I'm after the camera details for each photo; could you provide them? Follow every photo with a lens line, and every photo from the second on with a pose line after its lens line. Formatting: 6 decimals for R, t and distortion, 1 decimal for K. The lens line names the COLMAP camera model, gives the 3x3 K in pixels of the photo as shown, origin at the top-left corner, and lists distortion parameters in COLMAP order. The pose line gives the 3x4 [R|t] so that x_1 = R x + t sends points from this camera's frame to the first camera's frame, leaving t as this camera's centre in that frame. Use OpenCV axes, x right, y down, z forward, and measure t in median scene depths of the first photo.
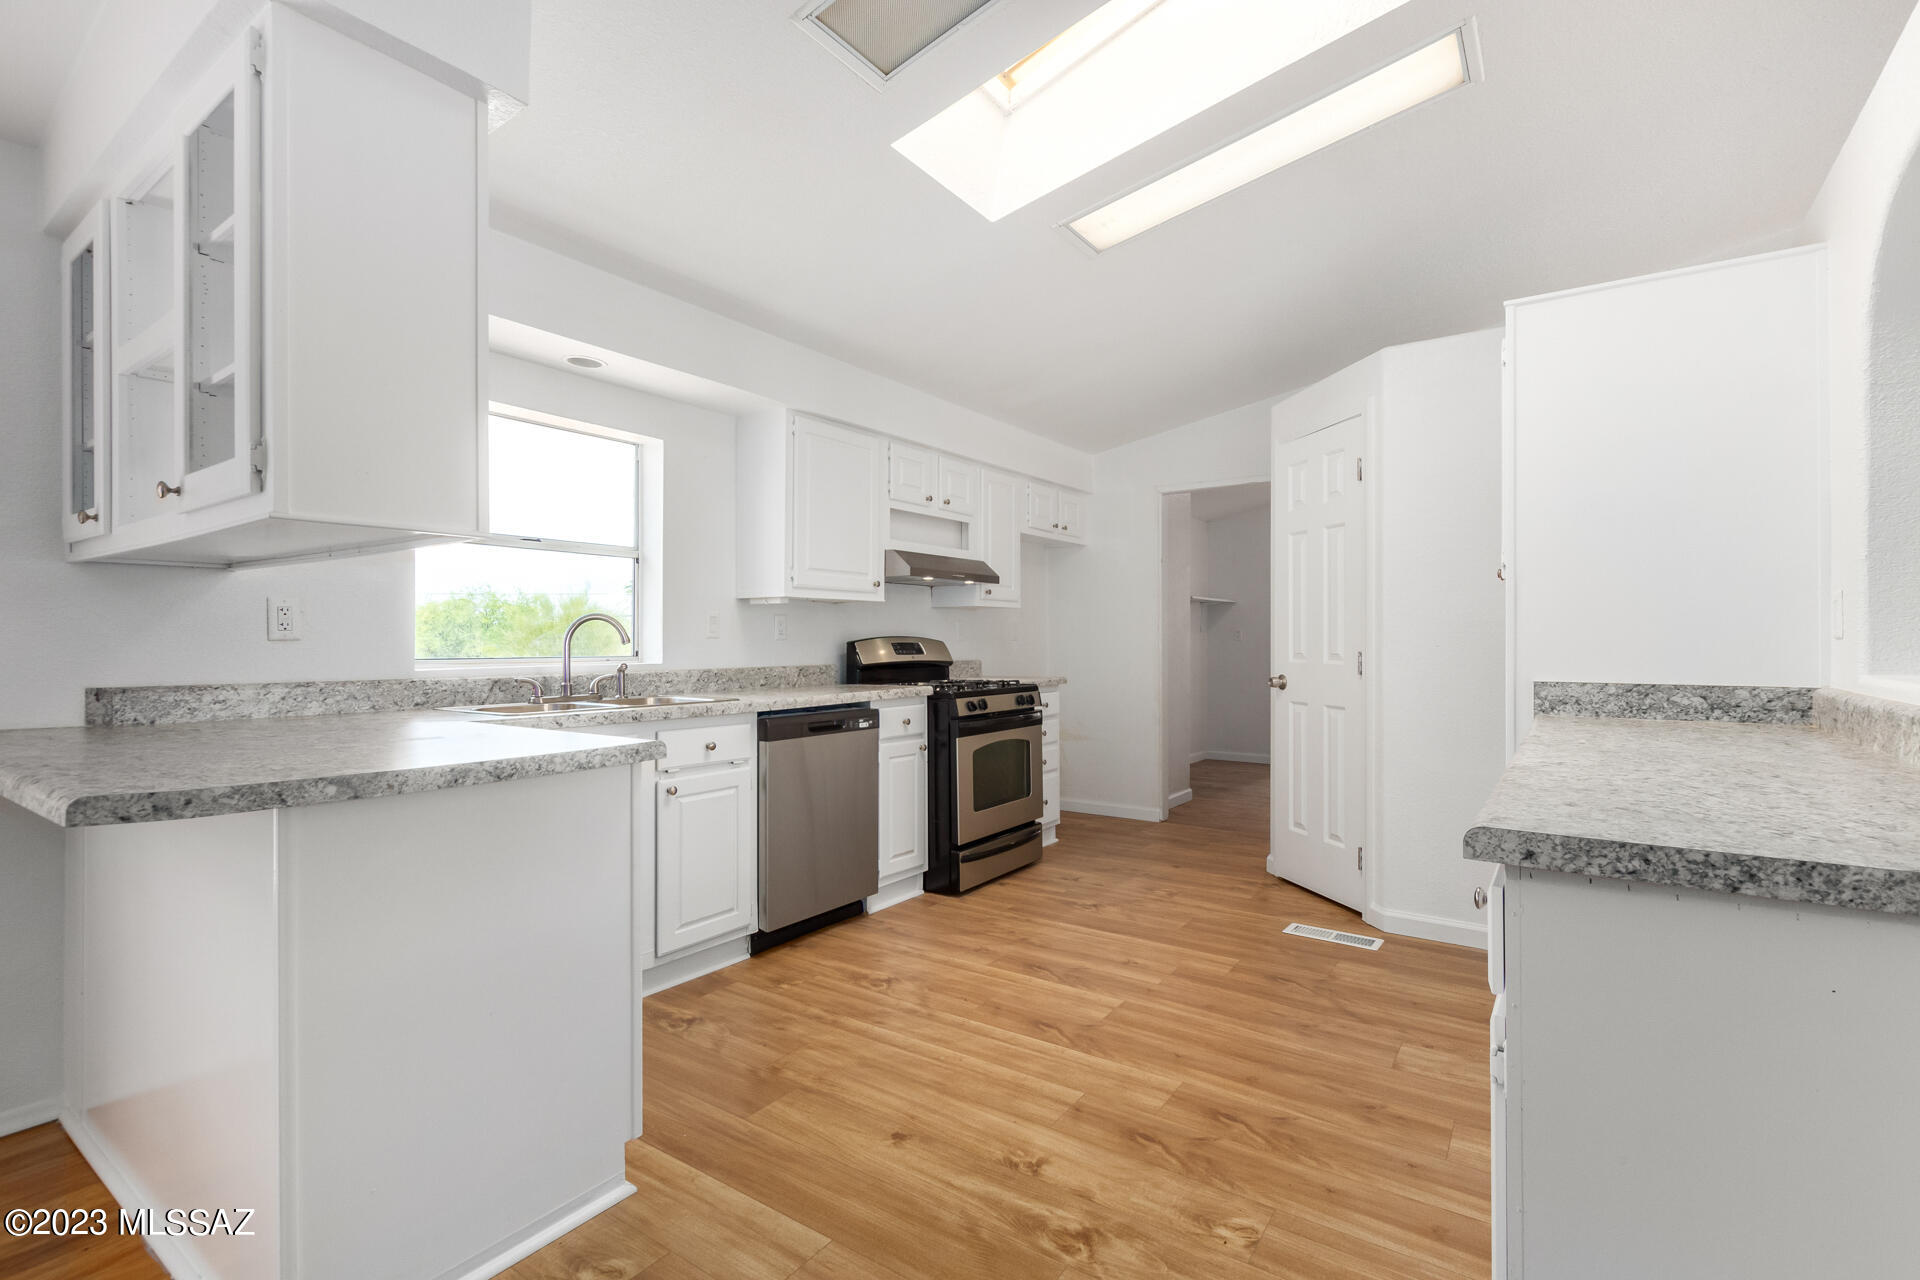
lens RADIAL K [[883.1, 0, 967.4], [0, 883.1, 637.0], [0, 0, 1]] dist [0.020436, -0.000175]
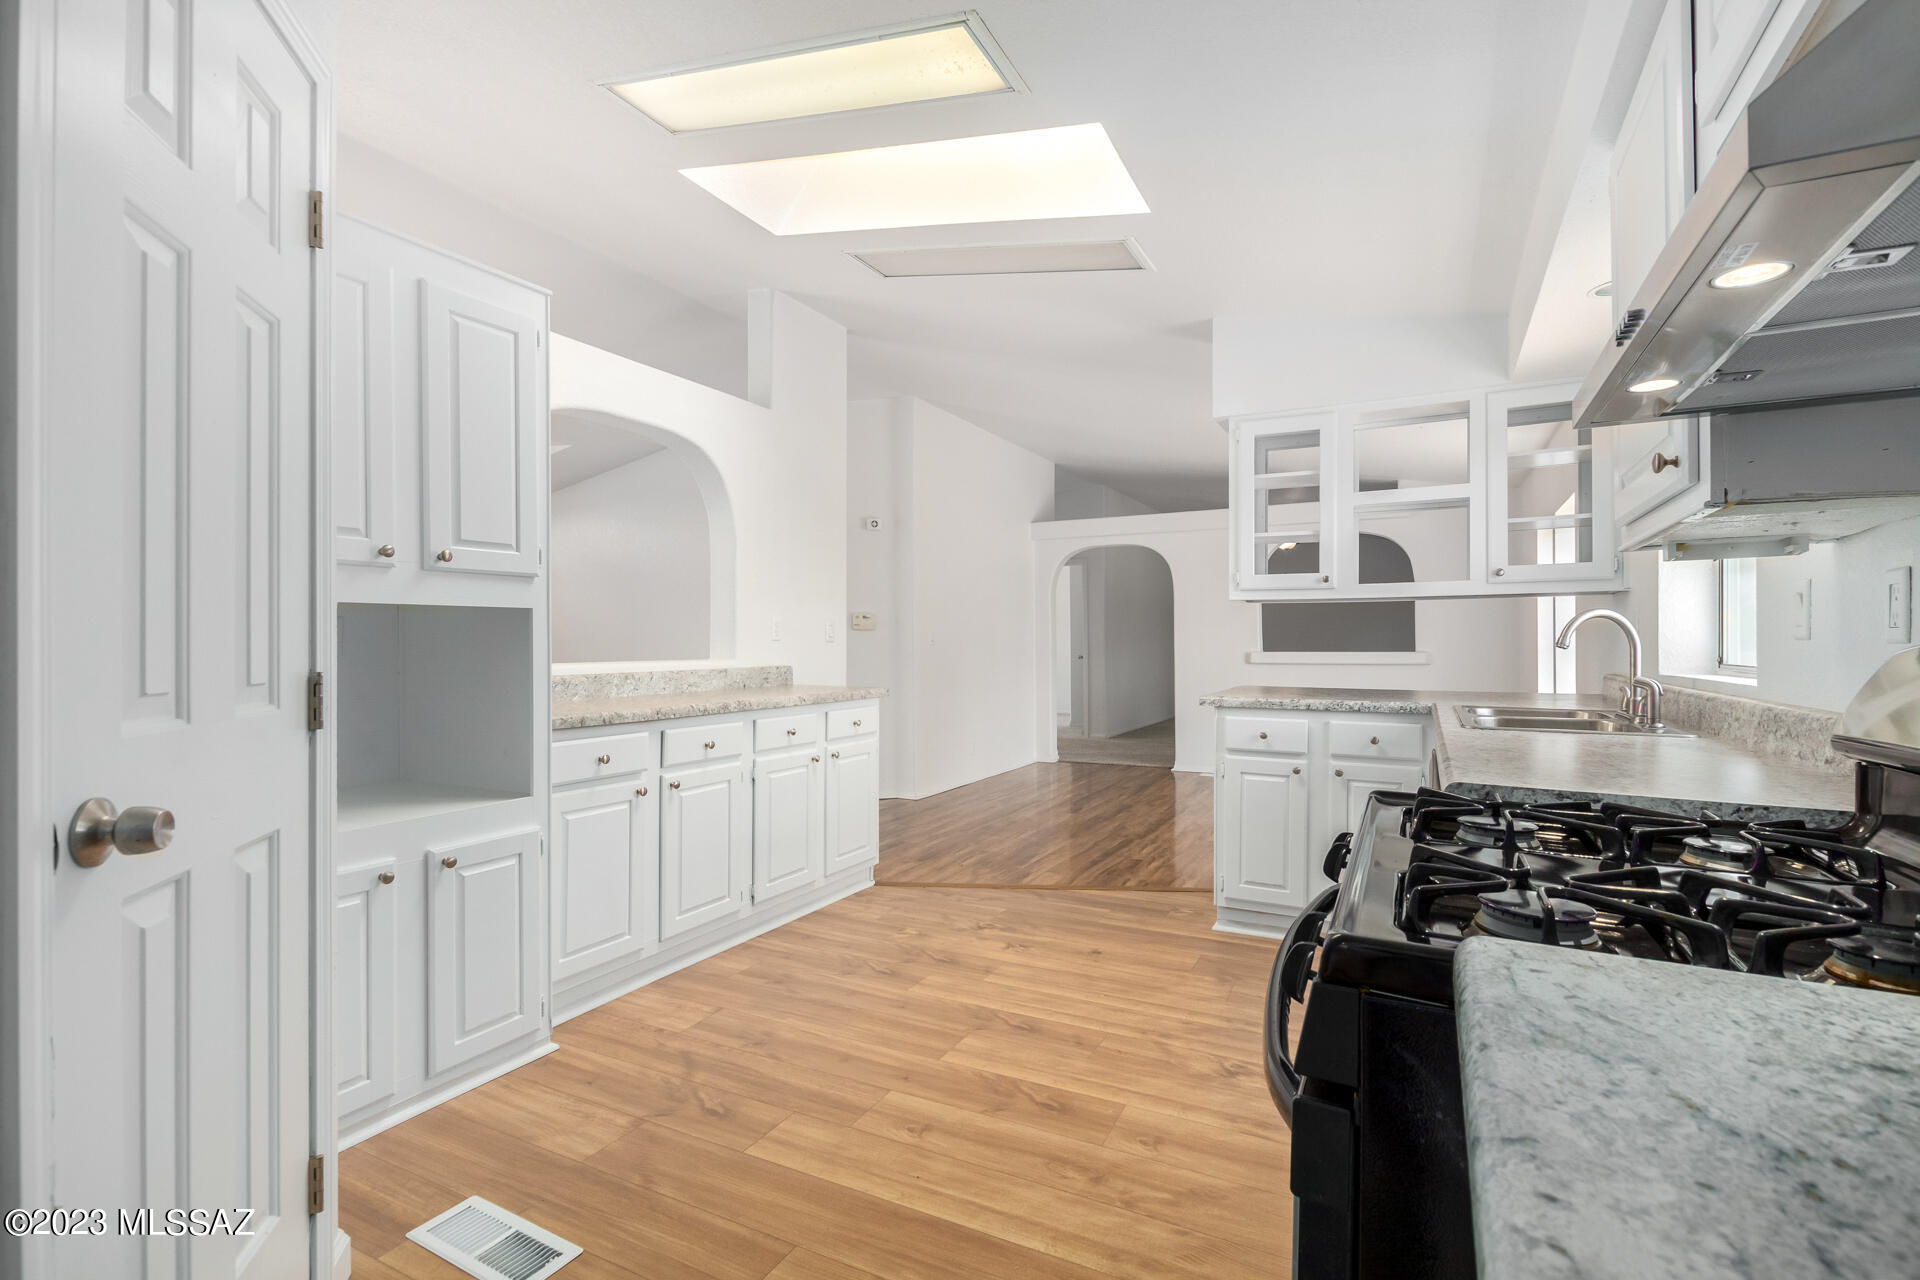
lens RADIAL K [[883.1, 0, 970.3], [0, 883.1, 643.8], [0, 0, 1]] dist [0.020436, -0.000175]
pose [[-0.991512, 0.000211, -0.130015, 0.280835], [0.000687, 0.999993, -0.003613, 0.008607], [0.130014, -0.003672, -0.991505, 2.012022]]
